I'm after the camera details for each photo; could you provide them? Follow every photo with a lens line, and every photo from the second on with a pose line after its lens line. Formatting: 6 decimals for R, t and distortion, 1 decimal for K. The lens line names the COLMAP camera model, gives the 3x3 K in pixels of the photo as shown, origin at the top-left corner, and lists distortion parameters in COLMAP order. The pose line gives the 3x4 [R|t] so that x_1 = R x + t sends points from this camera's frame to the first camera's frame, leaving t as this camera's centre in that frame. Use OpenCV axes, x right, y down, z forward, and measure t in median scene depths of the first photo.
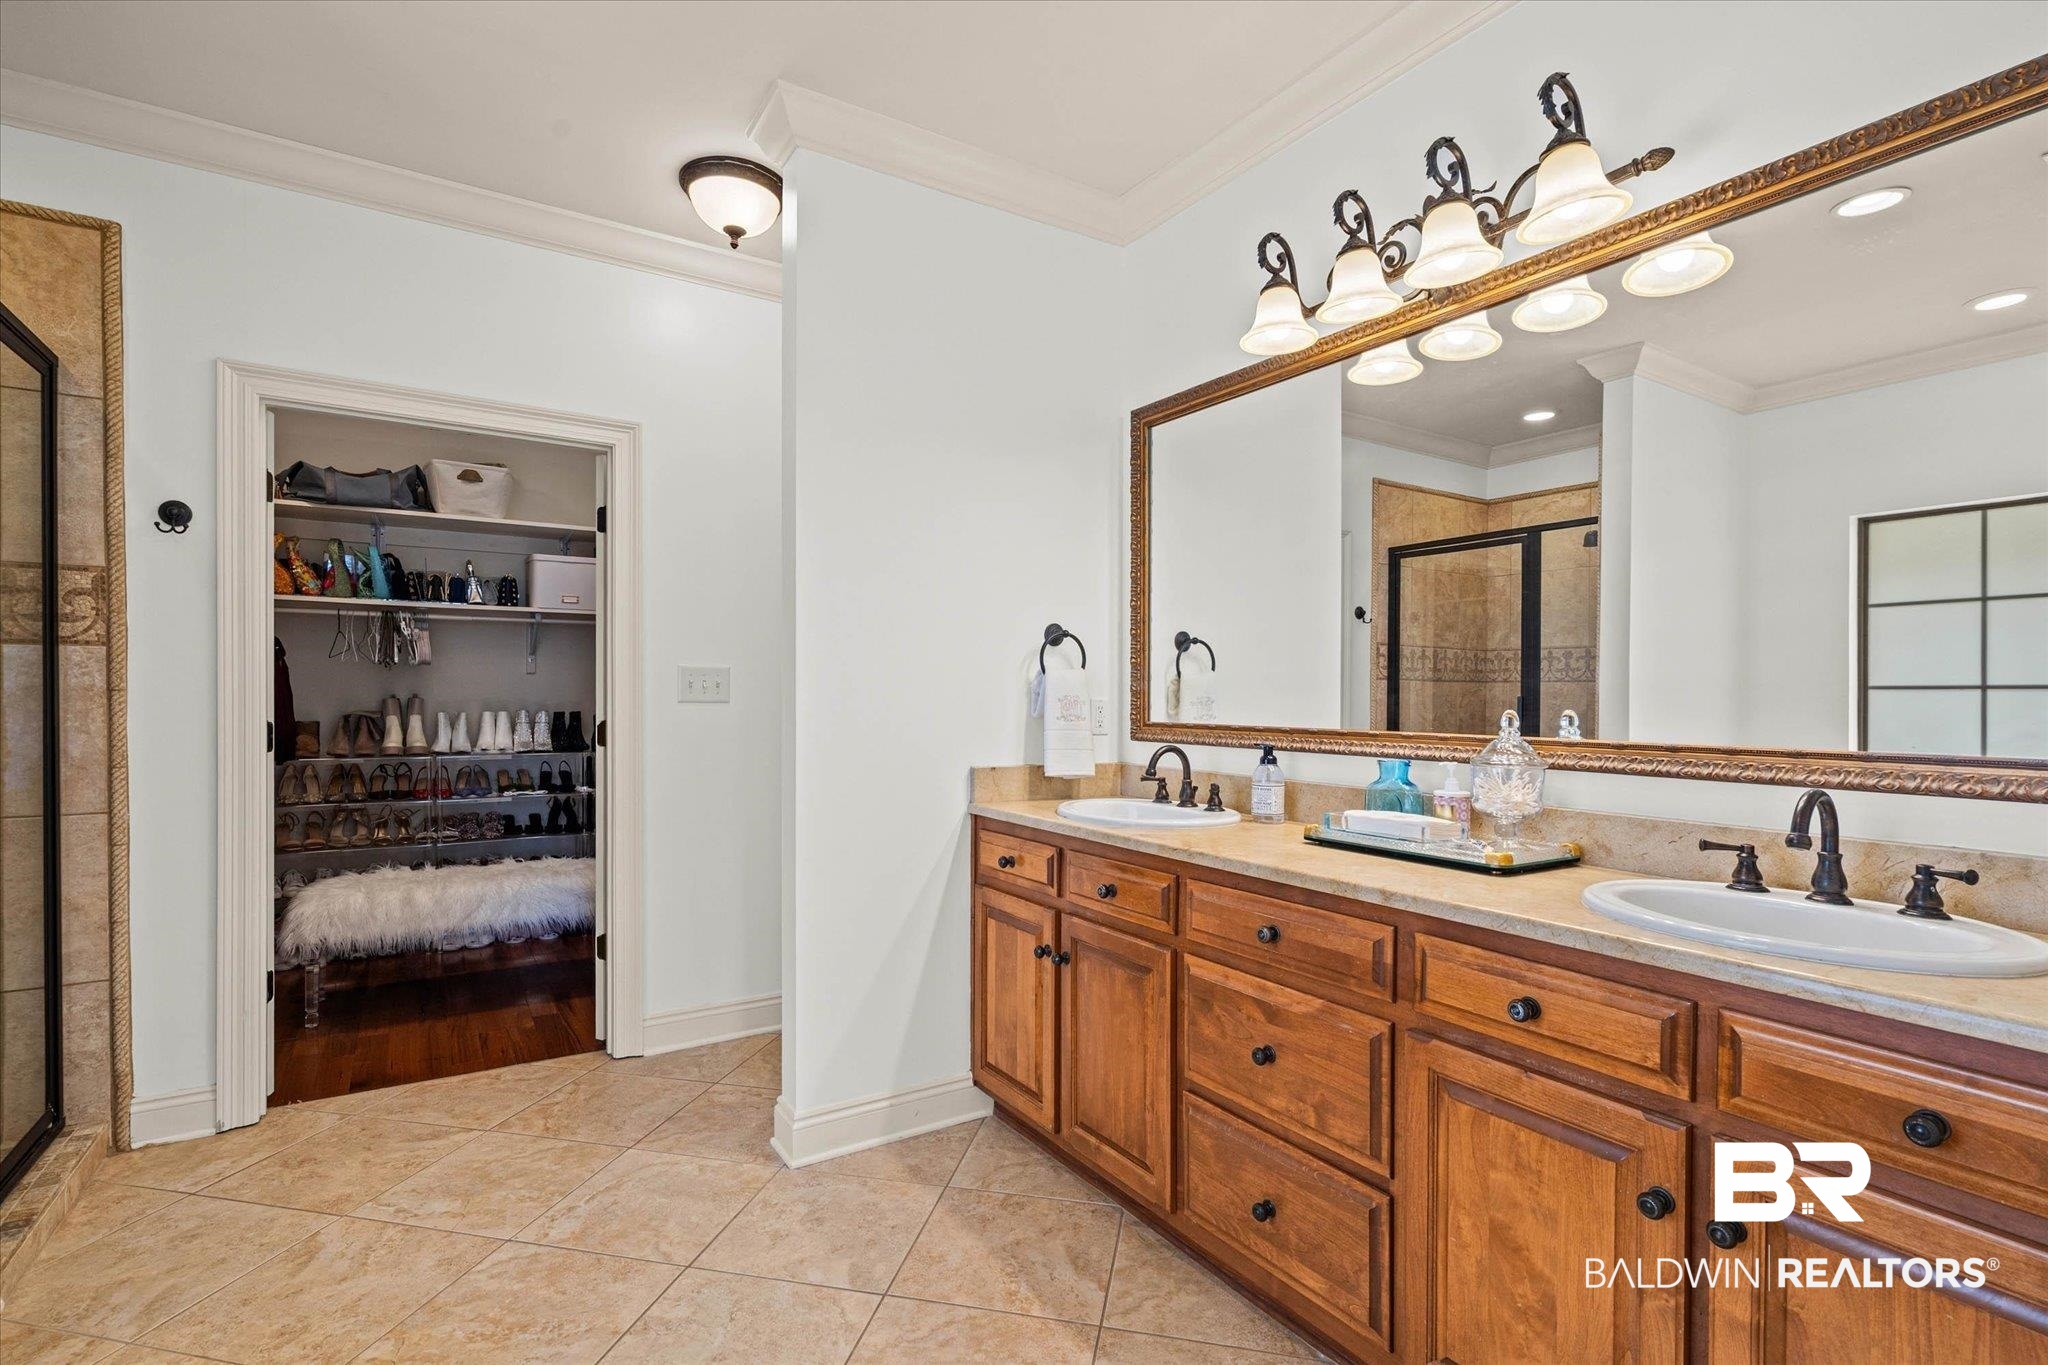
lens RADIAL K [[942.1, 0, 1023.4], [0, 942.1, 703.8], [0, 0, 1]] dist [-0.002253, 0.001520]
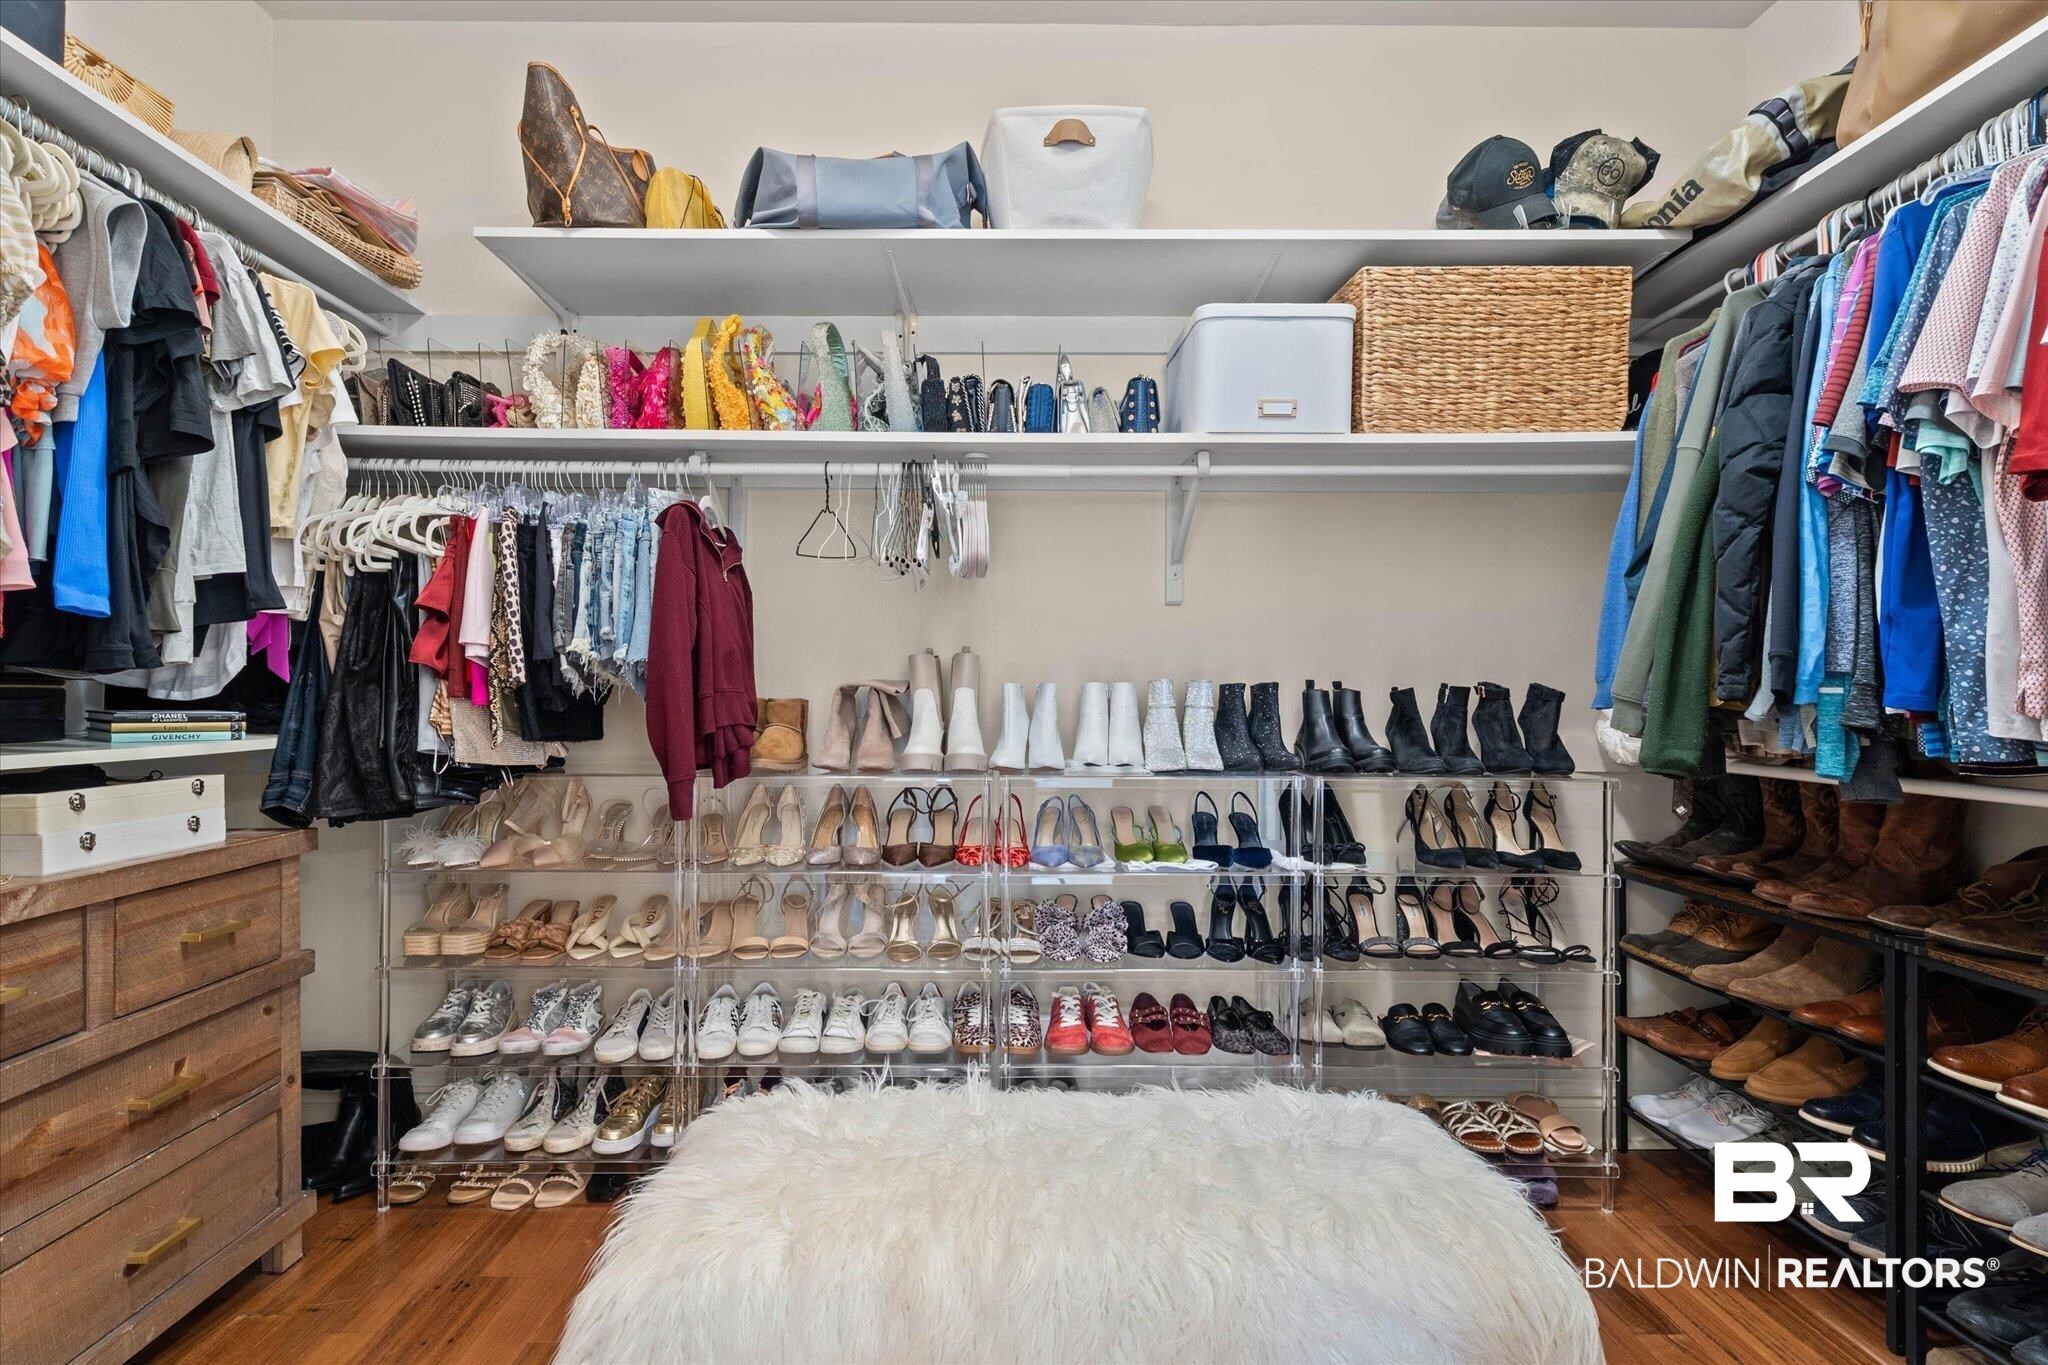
lens RADIAL K [[942.1, 0, 1023.3], [0, 942.1, 689.5], [0, 0, 1]] dist [-0.002253, 0.001520]
pose [[0.853278, -0.003569, -0.521445, -0.377311], [-0.005866, 0.999848, -0.016443, 0.020848], [0.521424, 0.017089, 0.853127, 0.618438]]
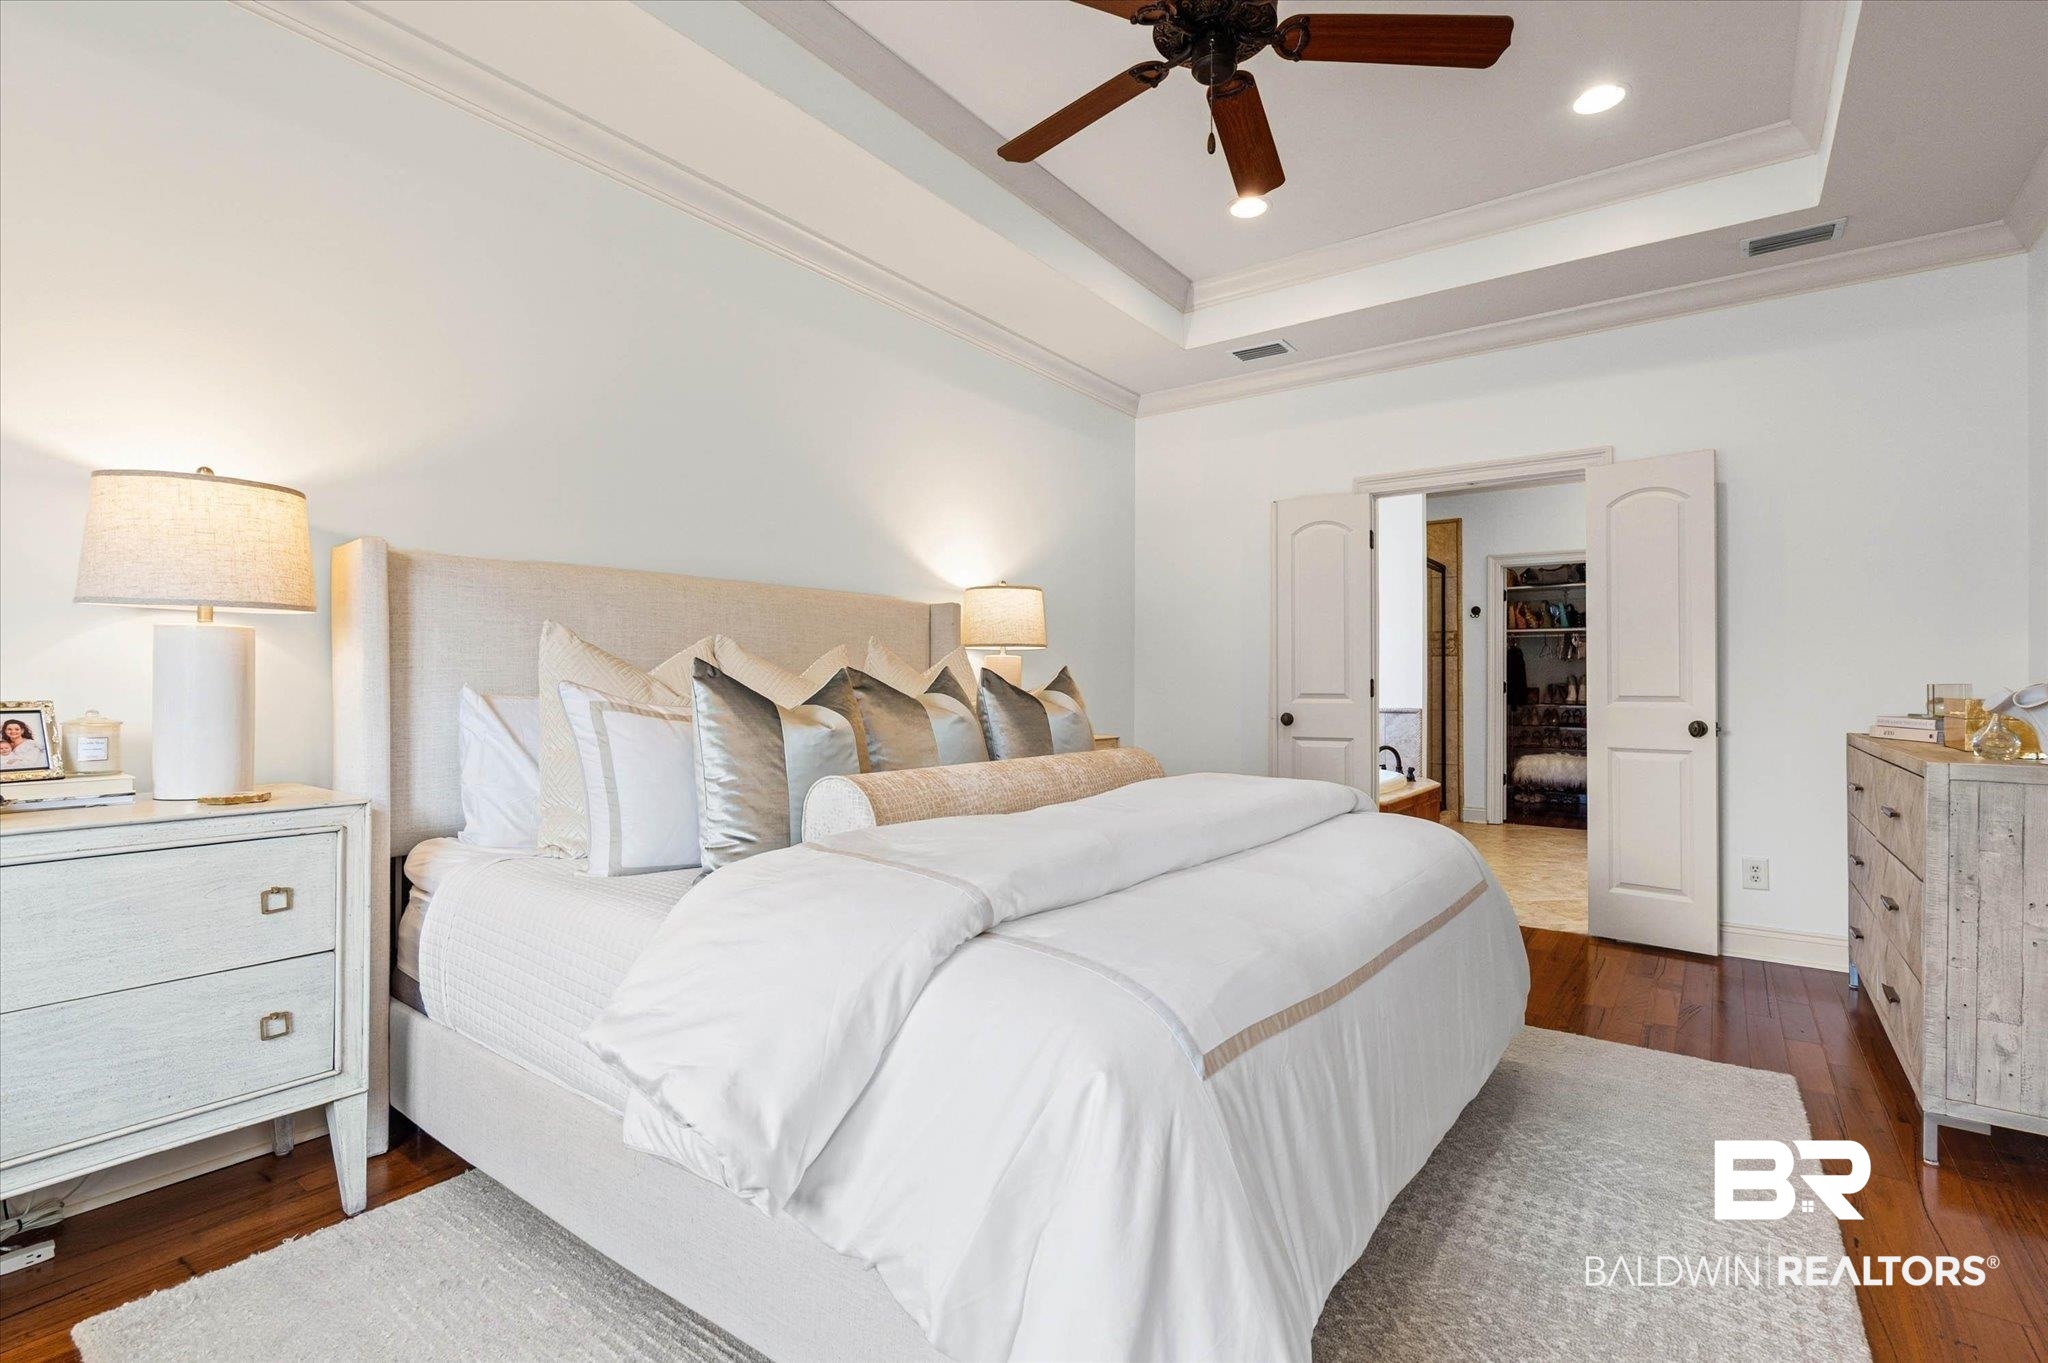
lens RADIAL K [[942.1, 0, 1023.6], [0, 942.1, 674.3], [0, 0, 1]] dist [-0.002253, 0.001520]
pose [[0.353009, -0.011359, -0.935551, 0.795624], [-0.012111, 0.999787, -0.016709, 0.037316], [0.935541, 0.017229, 0.352796, -0.799631]]
